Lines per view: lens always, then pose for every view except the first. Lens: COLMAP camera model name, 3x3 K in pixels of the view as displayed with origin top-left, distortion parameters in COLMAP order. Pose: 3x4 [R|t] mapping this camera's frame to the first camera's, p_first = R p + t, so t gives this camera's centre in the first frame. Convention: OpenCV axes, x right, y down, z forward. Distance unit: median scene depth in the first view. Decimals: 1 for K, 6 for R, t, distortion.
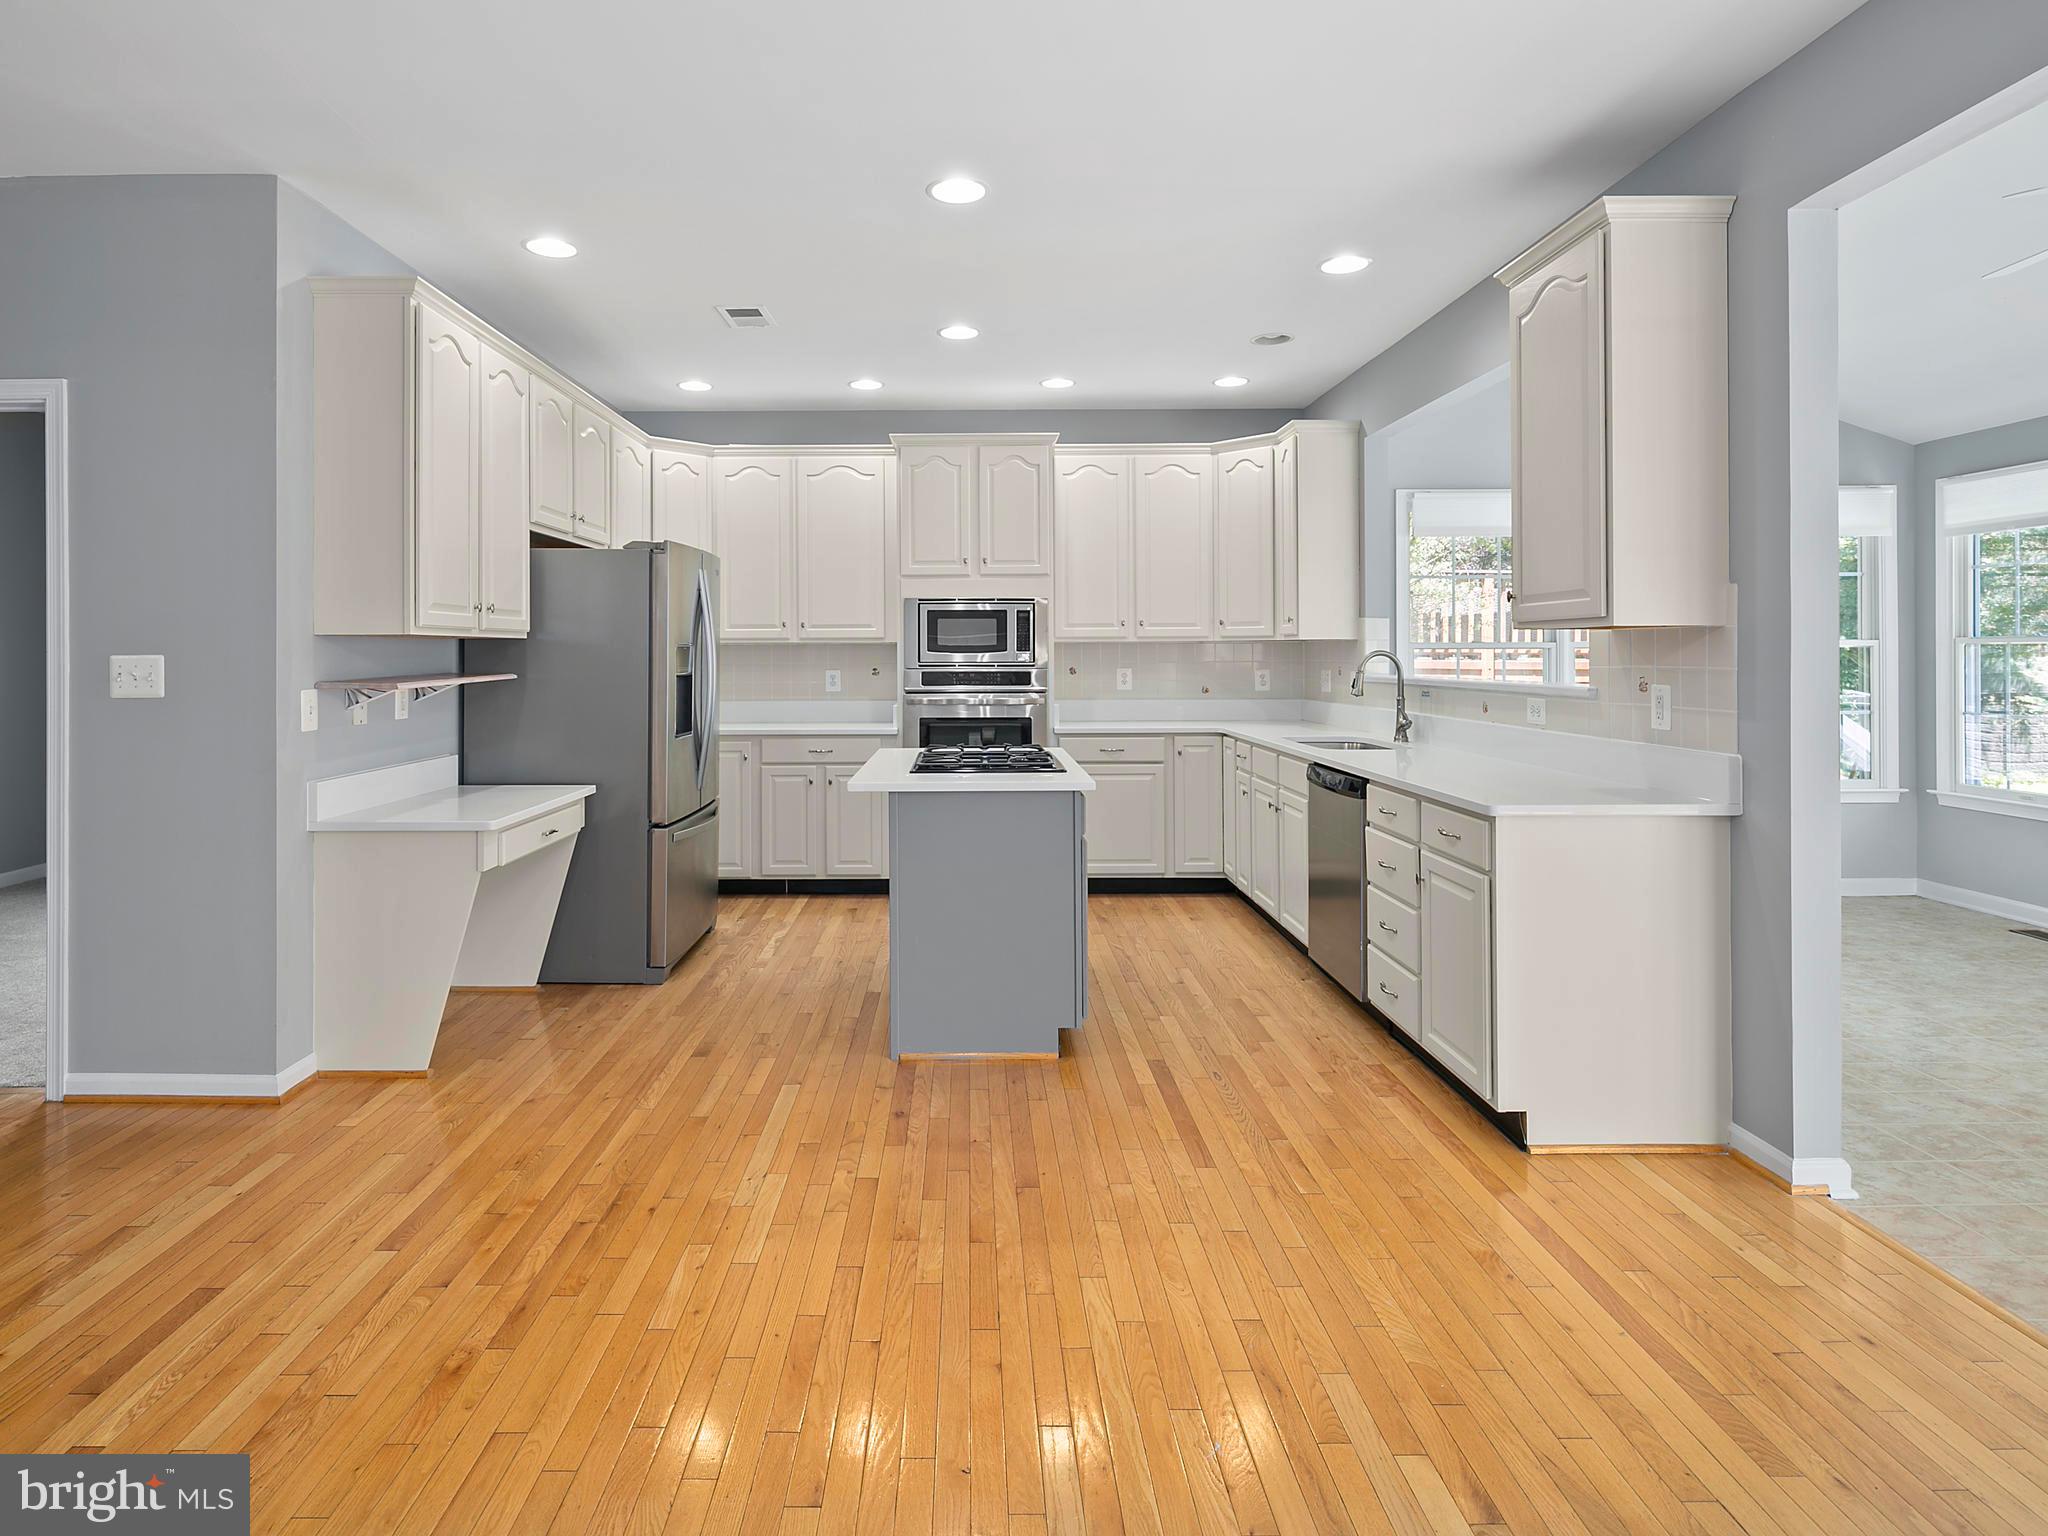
lens RADIAL K [[1110.9, 0, 953.4], [0, 1110.9, 658.3], [0, 0, 1]] dist [0.011213, -0.008102]
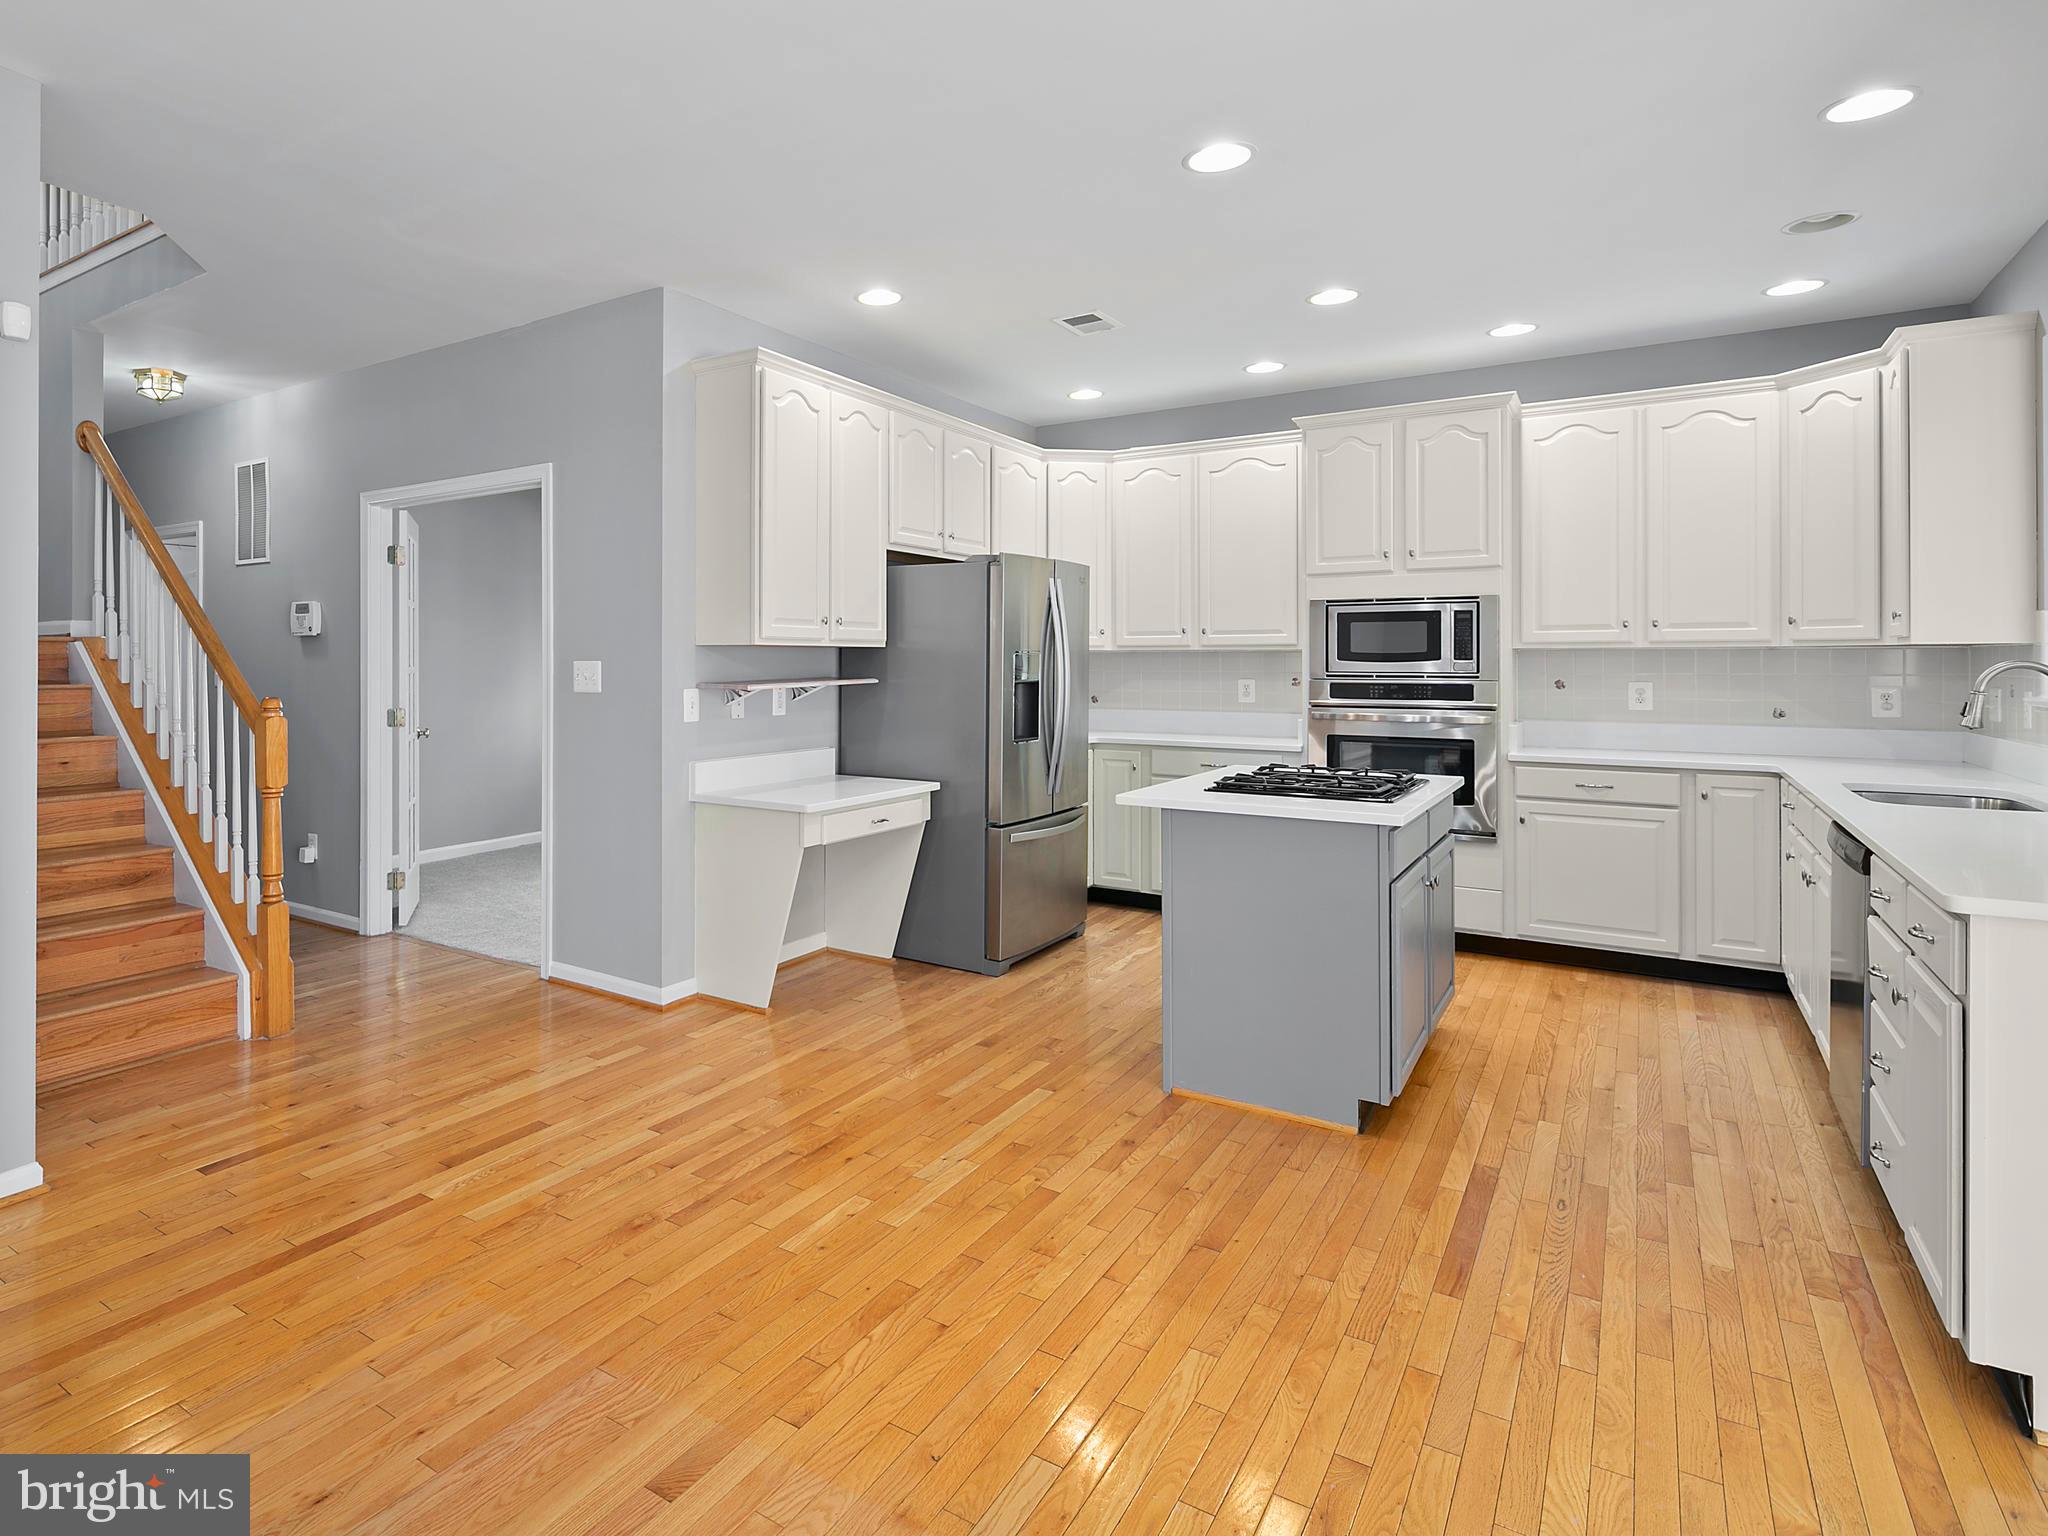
lens RADIAL K [[1124.4, 0, 798.4], [0, 1124.4, 665.6], [0, 0, 1]] dist [0.004973, -0.003091]
pose [[0.807538, 0.006420, -0.589781, 0.244199], [-0.005952, 0.999979, 0.002734, -0.001982], [0.589786, 0.001302, 0.807559, 0.040370]]
